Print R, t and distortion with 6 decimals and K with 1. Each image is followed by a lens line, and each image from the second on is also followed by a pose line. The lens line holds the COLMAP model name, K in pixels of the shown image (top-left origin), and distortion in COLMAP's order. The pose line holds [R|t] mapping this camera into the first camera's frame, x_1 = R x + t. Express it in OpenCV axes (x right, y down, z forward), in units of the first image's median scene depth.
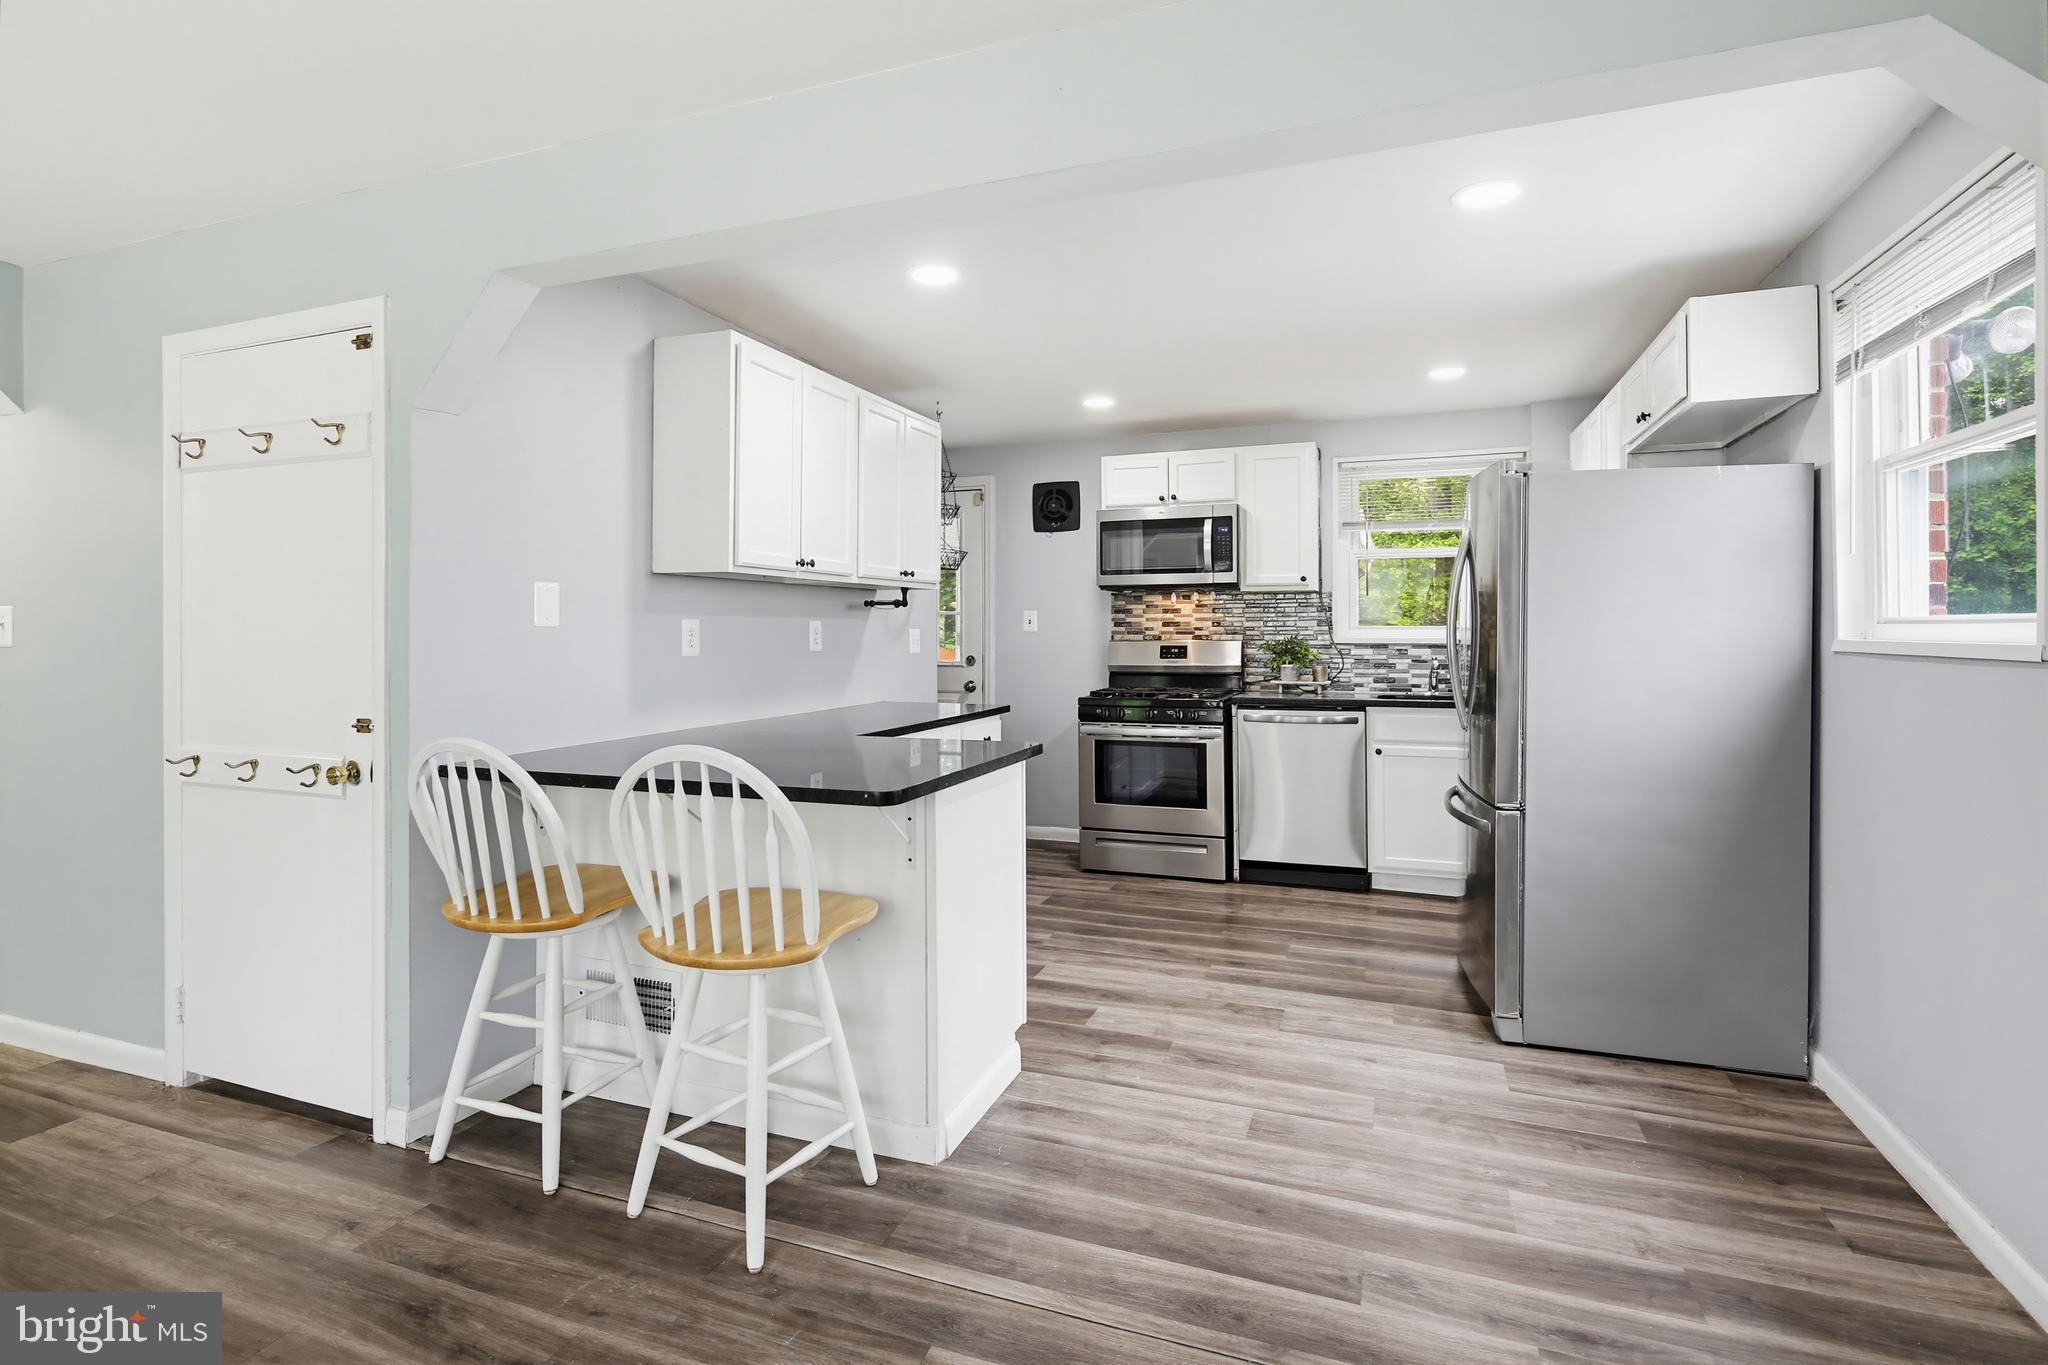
lens RADIAL K [[993.2, 0, 1025.1], [0, 993.2, 622.2], [0, 0, 1]] dist [0.001544, -0.003135]
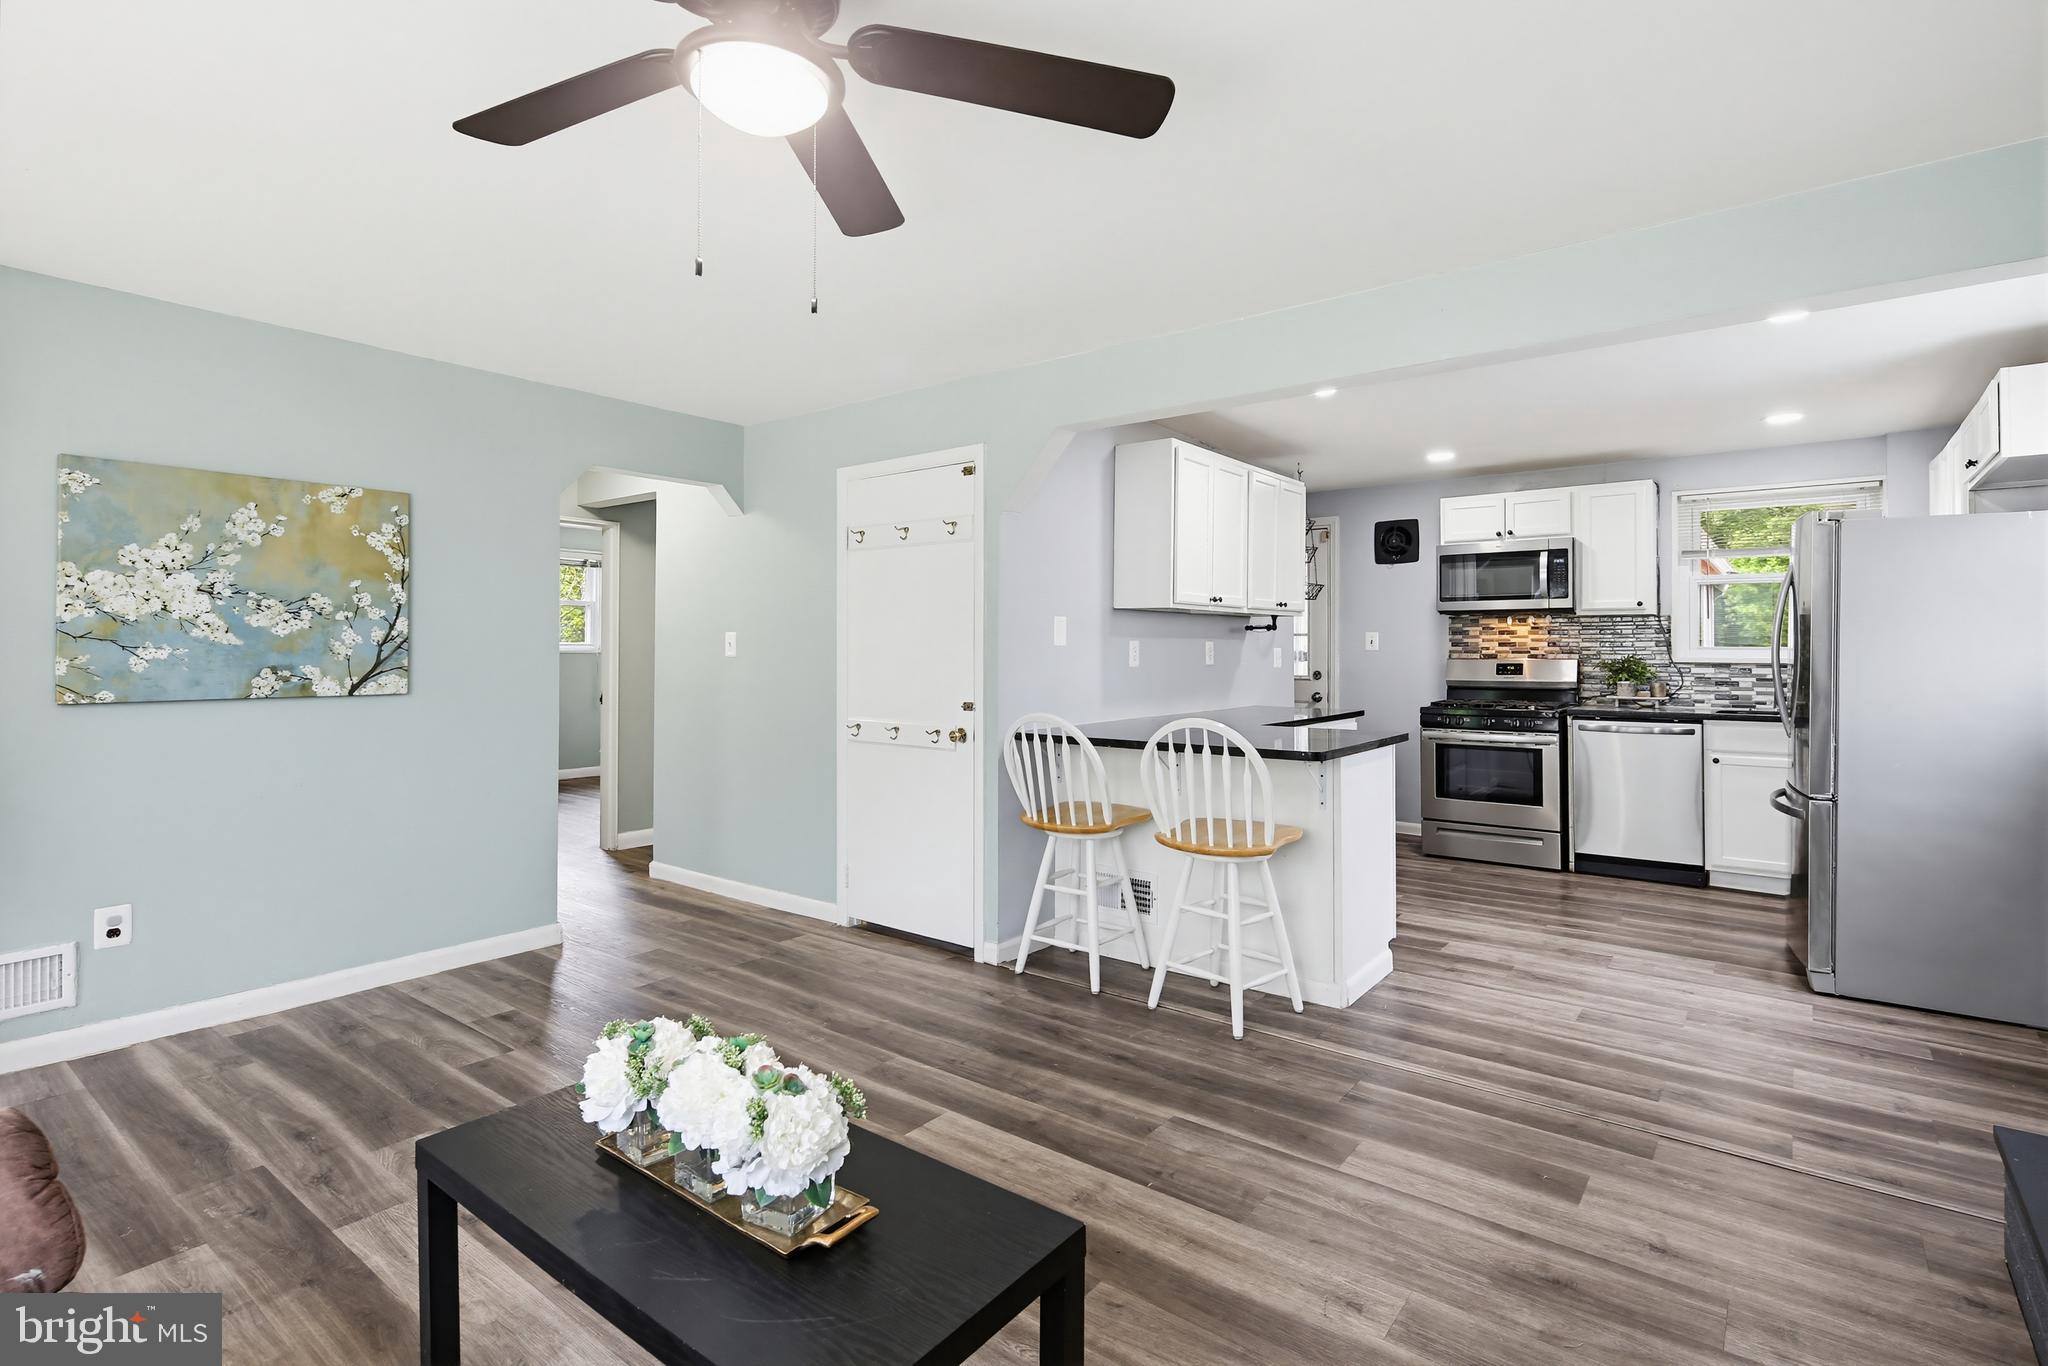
lens RADIAL K [[993.2, 0, 1018.2], [0, 993.2, 638.9], [0, 0, 1]] dist [0.001544, -0.003135]
pose [[0.954306, 0.000881, -0.298831, -0.089911], [-0.001077, 0.999999, -0.000492, -0.005499], [0.298830, 0.000791, 0.954306, -0.473677]]
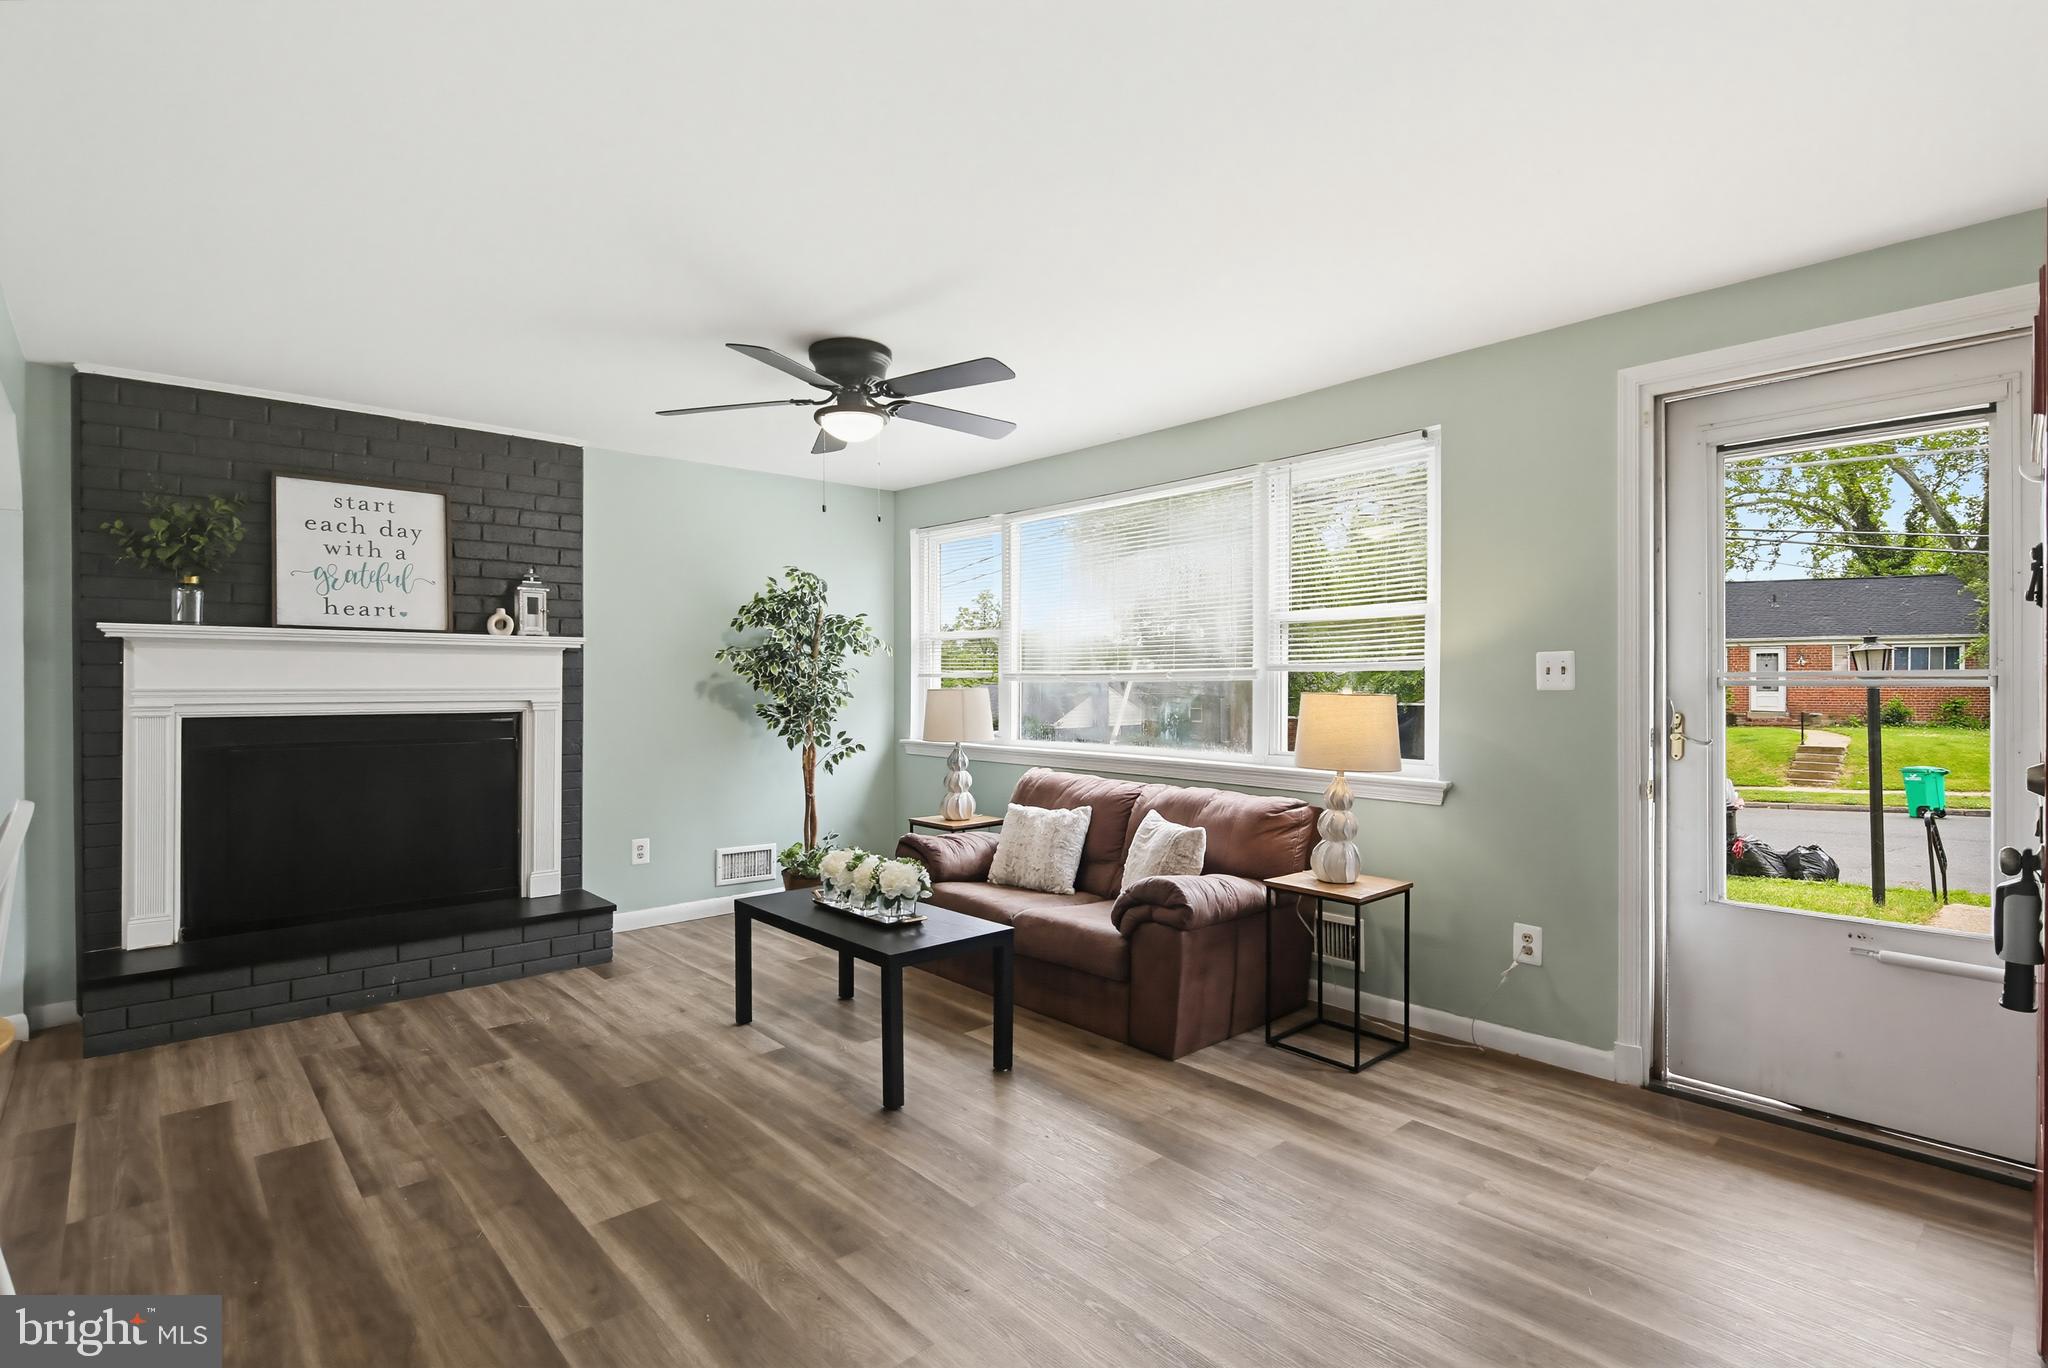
lens RADIAL K [[993.2, 0, 1032.9], [0, 993.2, 685.1], [0, 0, 1]] dist [0.001544, -0.003135]
pose [[-0.893381, -0.001494, 0.449297, -1.131223], [-0.003893, 0.999983, -0.004416, 0.012984], [-0.449282, -0.005695, -0.893372, 0.992861]]
